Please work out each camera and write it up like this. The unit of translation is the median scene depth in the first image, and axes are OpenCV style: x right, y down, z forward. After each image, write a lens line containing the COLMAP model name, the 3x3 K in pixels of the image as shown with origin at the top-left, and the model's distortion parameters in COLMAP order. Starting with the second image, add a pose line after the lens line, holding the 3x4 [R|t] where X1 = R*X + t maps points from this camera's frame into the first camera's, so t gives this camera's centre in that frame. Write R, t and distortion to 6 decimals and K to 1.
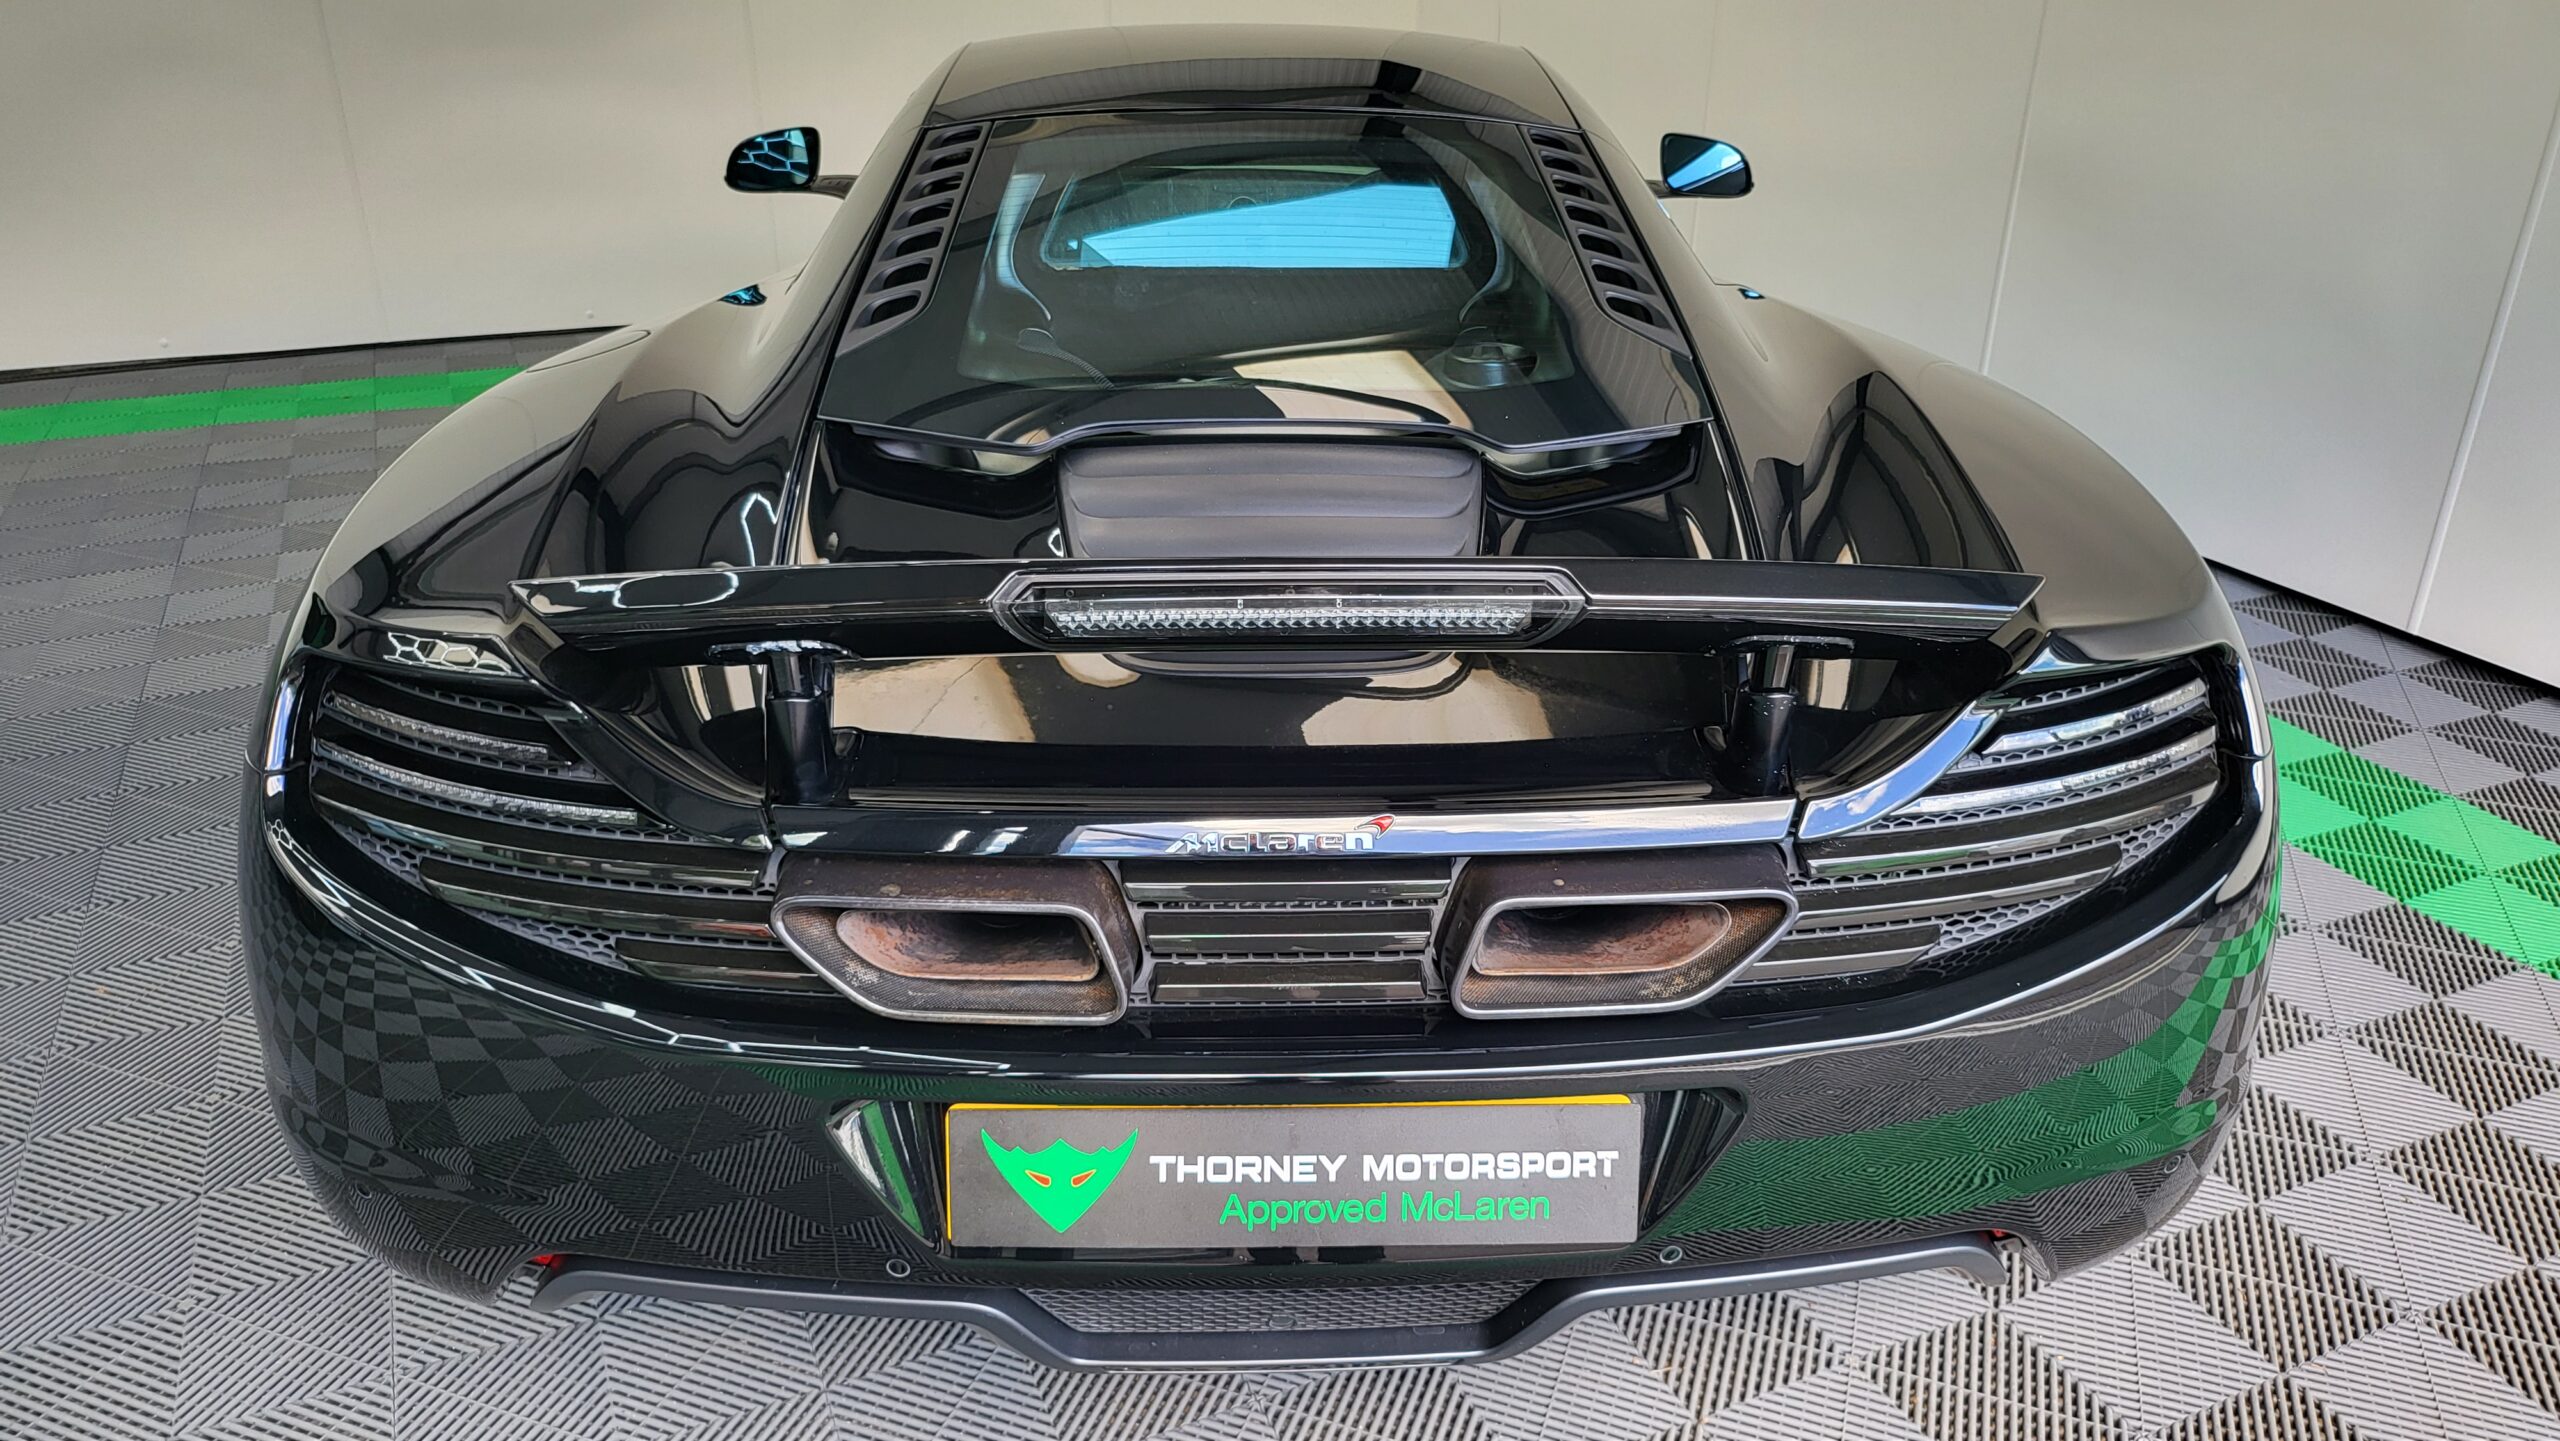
lens RADIAL K [[1815.1, 0, 1280.0], [0, 1815.1, 720.5], [0, 0, 1]] dist [0.070384, -0.087012]
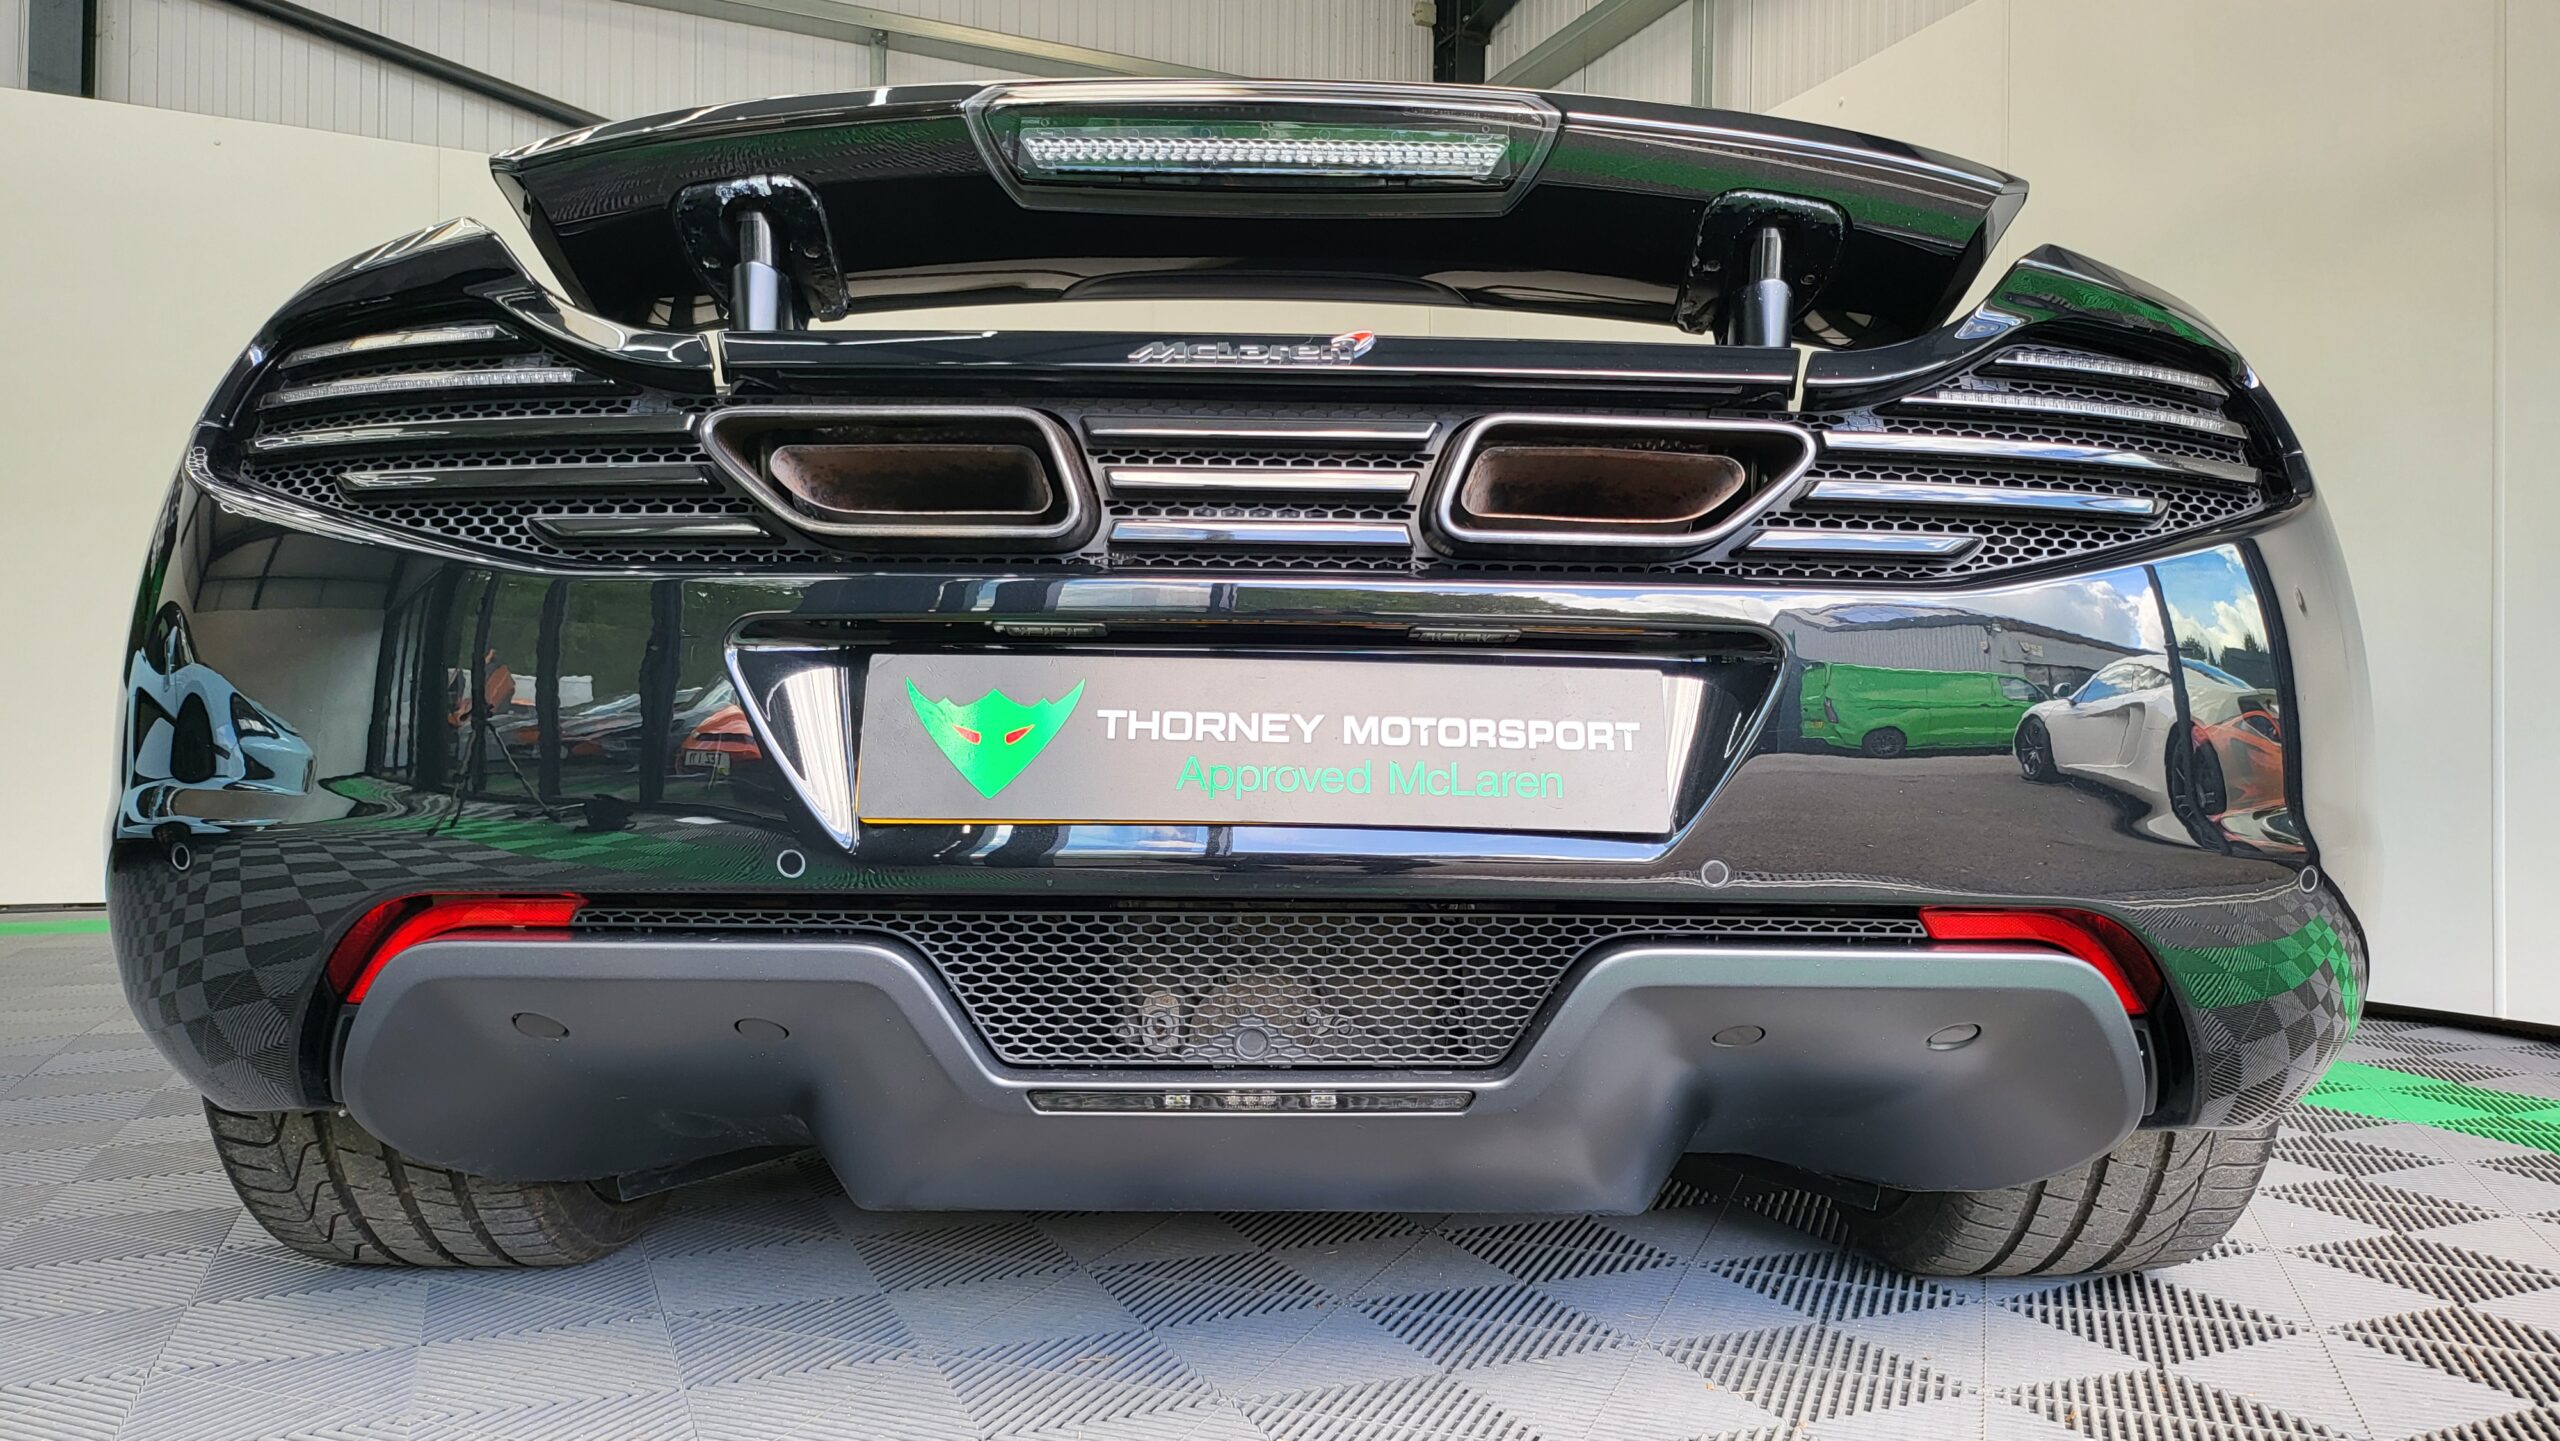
lens RADIAL K [[1815.1, 0, 1280.0], [0, 1815.1, 720.5], [0, 0, 1]] dist [0.070384, -0.087012]
pose [[0.999804, 0.004557, -0.019261, 0.032113], [-0.012504, 0.899794, -0.436137, 0.617039], [0.015343, 0.436292, 0.899674, 0.223486]]
